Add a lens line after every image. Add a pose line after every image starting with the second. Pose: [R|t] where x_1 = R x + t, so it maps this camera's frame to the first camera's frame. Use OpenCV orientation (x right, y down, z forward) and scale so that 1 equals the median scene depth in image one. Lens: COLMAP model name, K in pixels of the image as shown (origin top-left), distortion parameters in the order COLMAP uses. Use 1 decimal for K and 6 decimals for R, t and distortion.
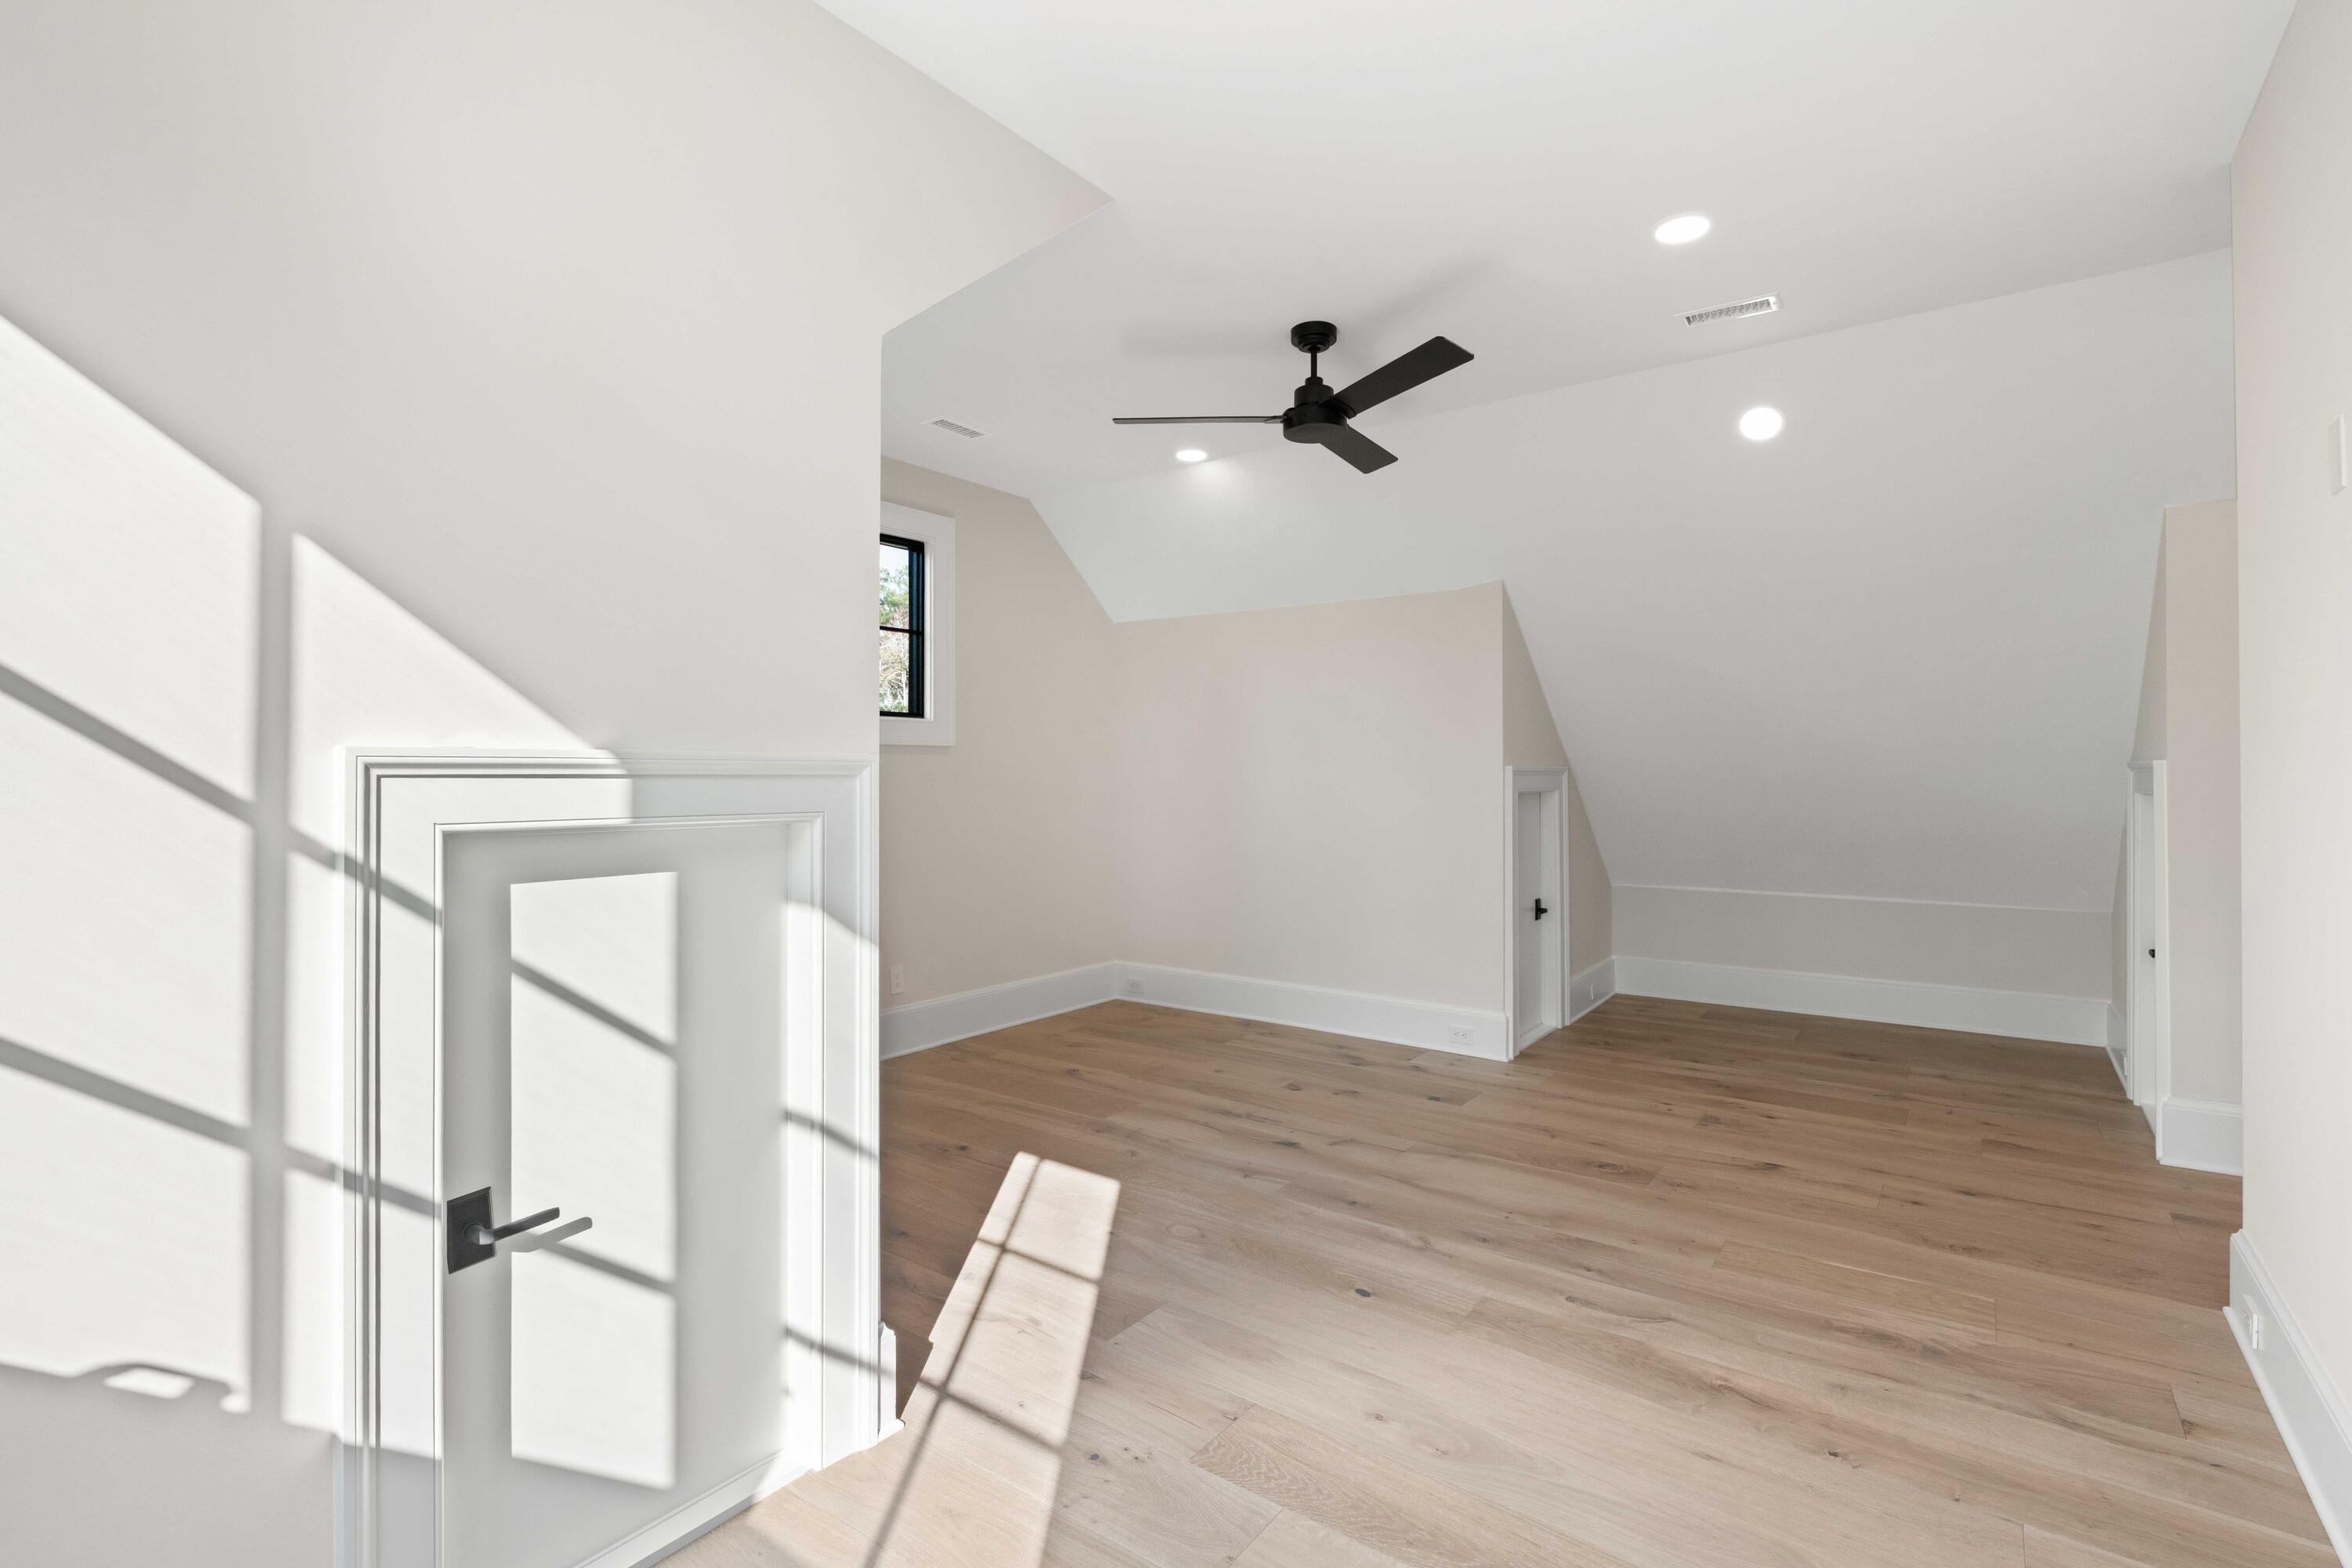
lens RADIAL K [[1062.0, 0, 1186.8], [0, 1062.0, 781.9], [0, 0, 1]] dist [-0.000518, 0.000286]
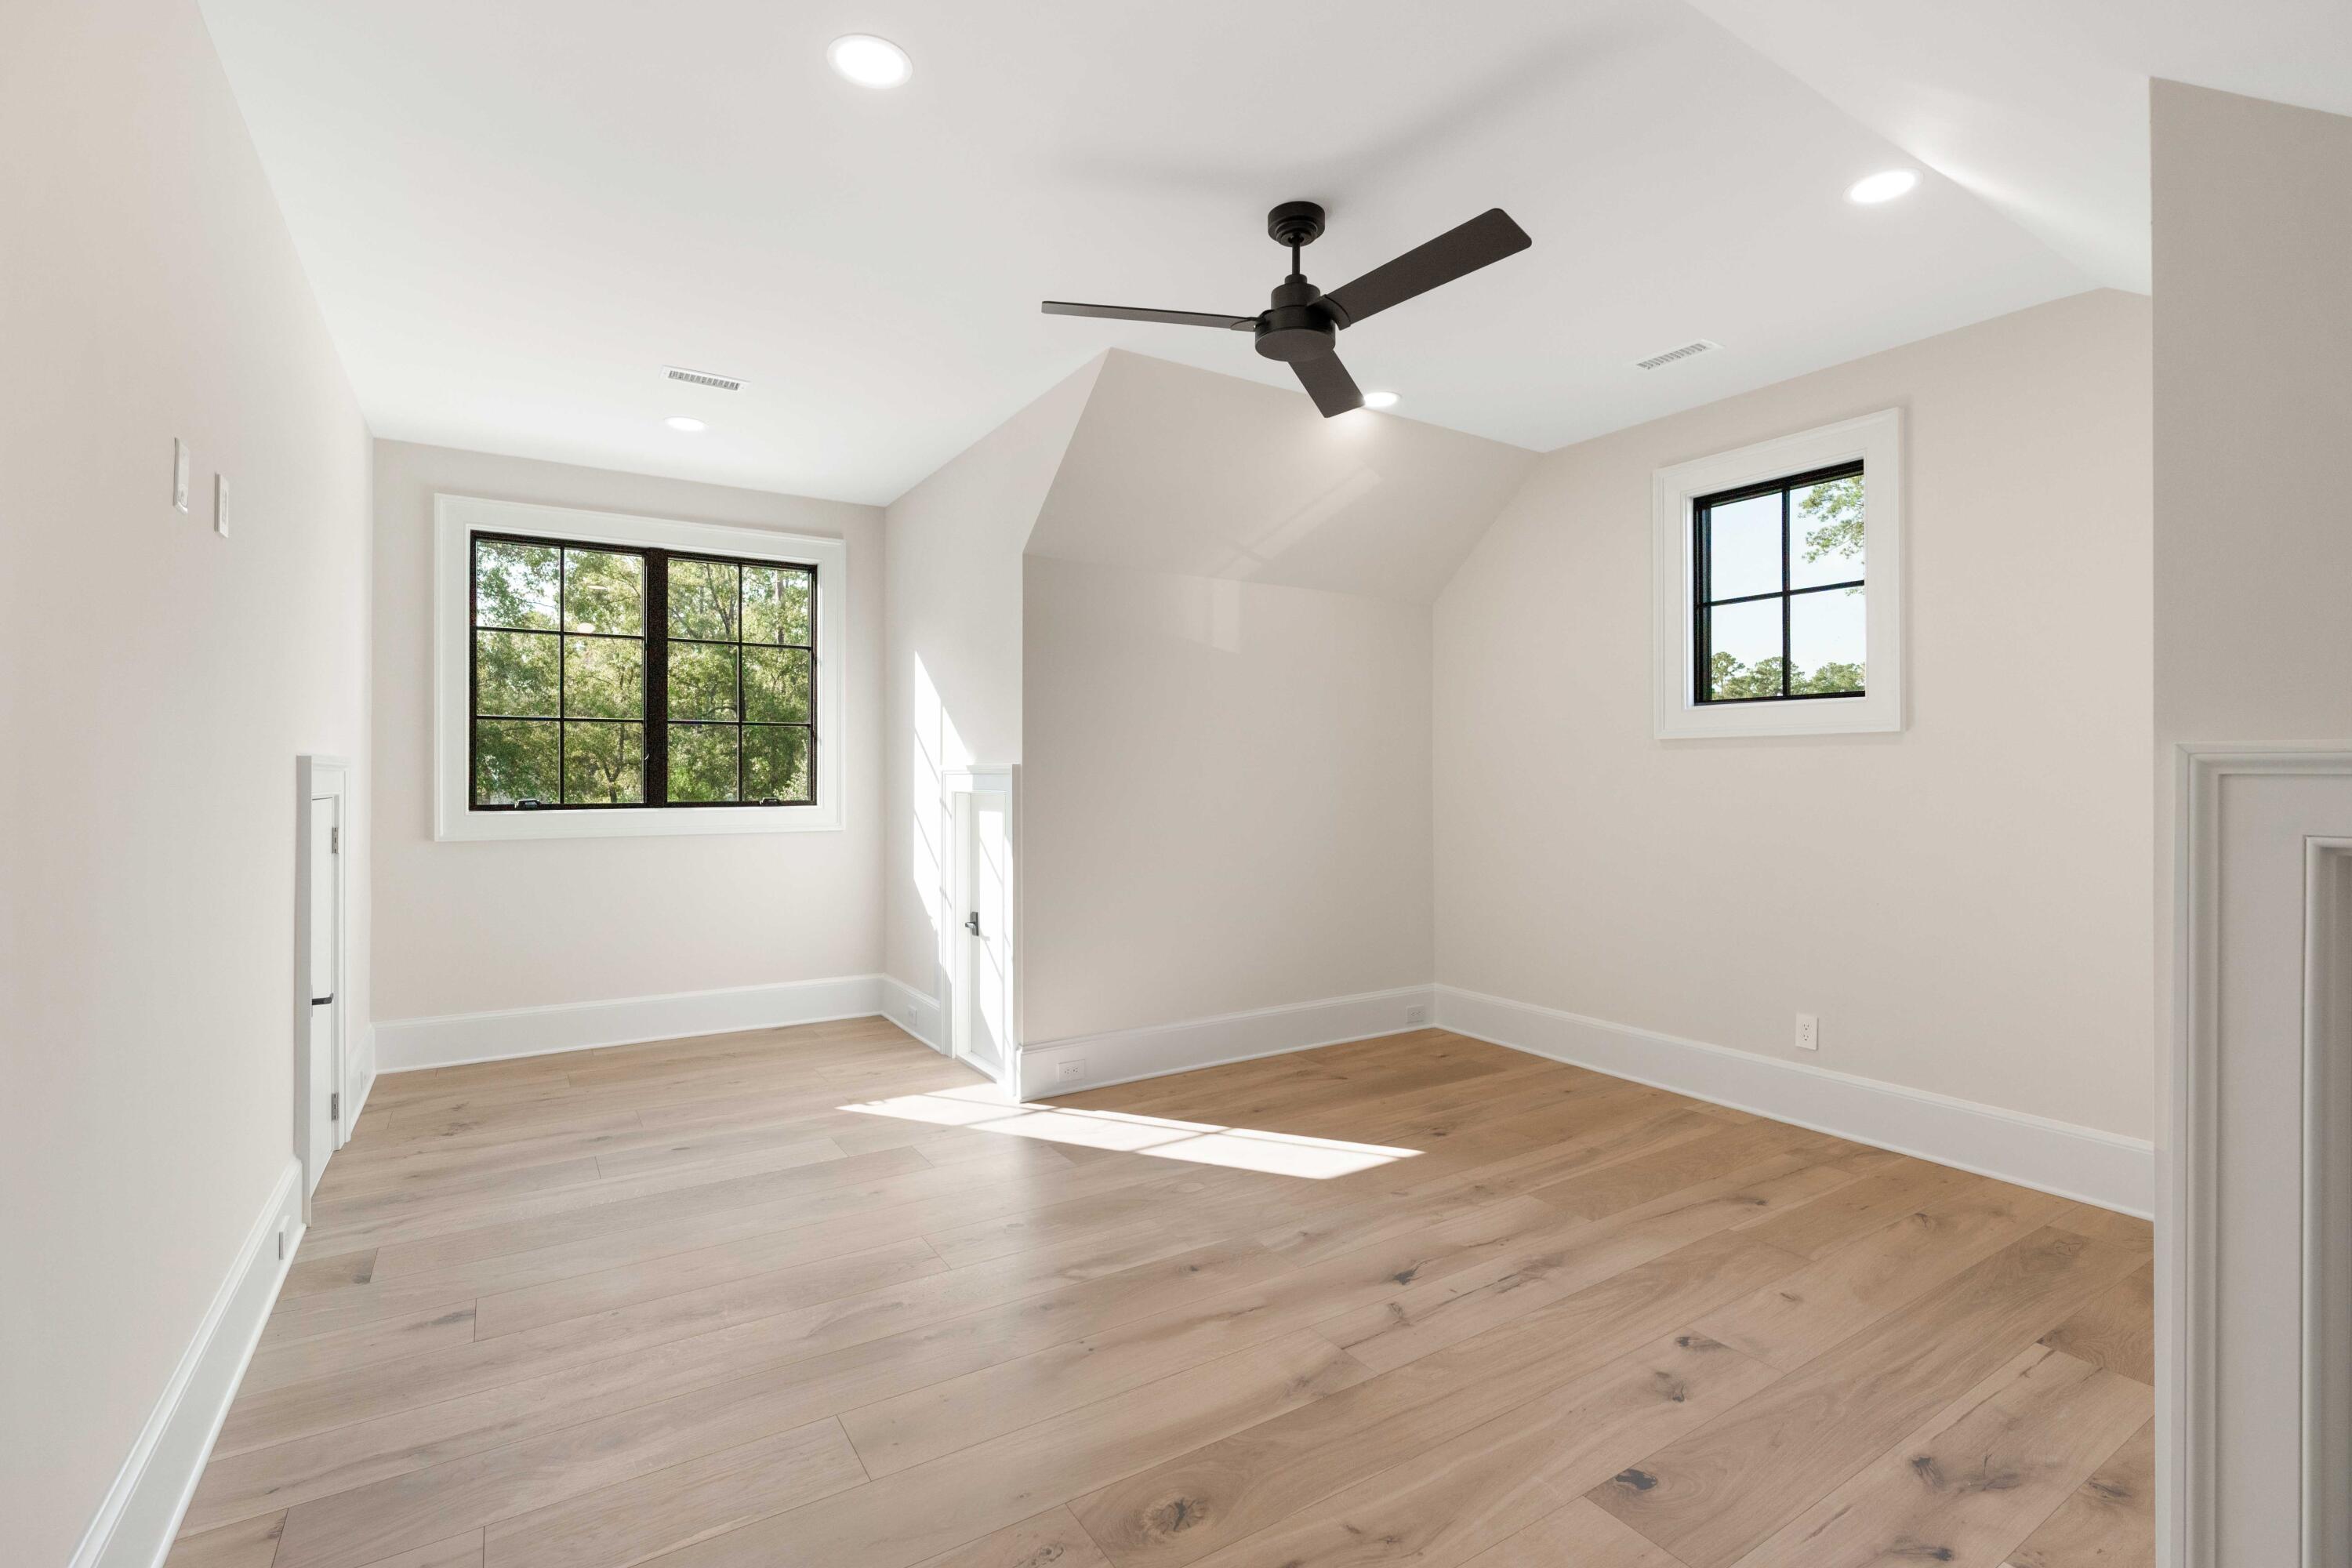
lens RADIAL K [[1062.0, 0, 1188.2], [0, 1062.0, 780.7], [0, 0, 1]] dist [-0.000518, 0.000286]
pose [[-0.362963, -0.001292, -0.931803, 0.824838], [0.000627, 0.999998, -0.001631, 0.000803], [0.931803, -0.001176, -0.362962, 1.120517]]
